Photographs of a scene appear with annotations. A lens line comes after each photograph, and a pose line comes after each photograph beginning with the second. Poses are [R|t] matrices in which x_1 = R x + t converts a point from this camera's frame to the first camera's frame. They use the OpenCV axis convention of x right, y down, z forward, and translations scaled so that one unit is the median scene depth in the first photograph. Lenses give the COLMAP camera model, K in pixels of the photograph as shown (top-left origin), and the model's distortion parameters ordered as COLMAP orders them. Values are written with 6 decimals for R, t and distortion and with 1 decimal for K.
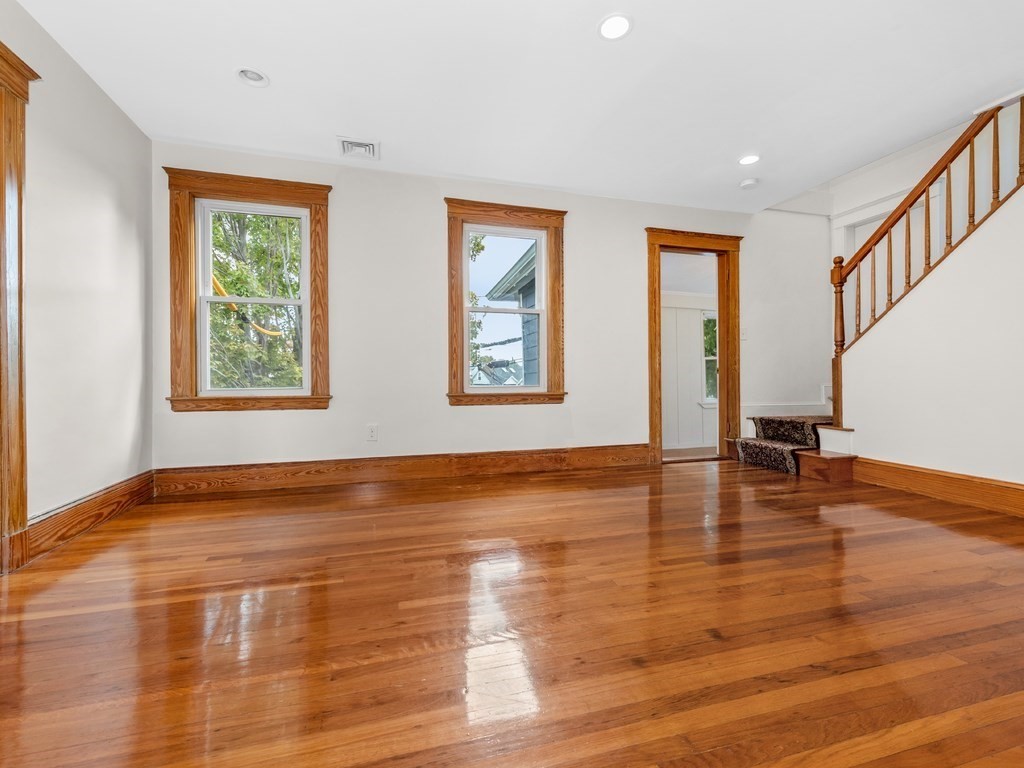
lens RADIAL K [[455.0, 0, 508.4], [0, 455.0, 370.7], [0, 0, 1]] dist [0.010444, -0.001750]
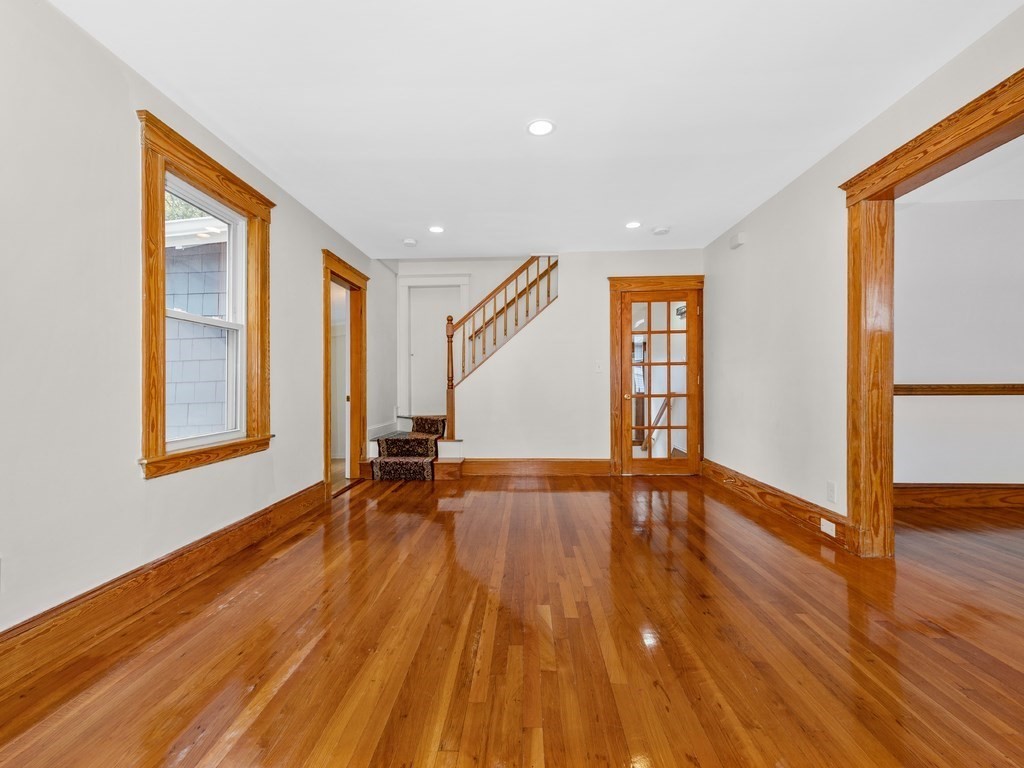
lens RADIAL K [[455.0, 0, 507.4], [0, 455.0, 382.6], [0, 0, 1]] dist [0.010444, -0.001750]
pose [[0.320903, 0.003618, 0.947105, -0.503779], [-0.007396, 0.999972, -0.001314, -0.045826], [-0.947083, -0.006583, 0.320920, 0.376972]]
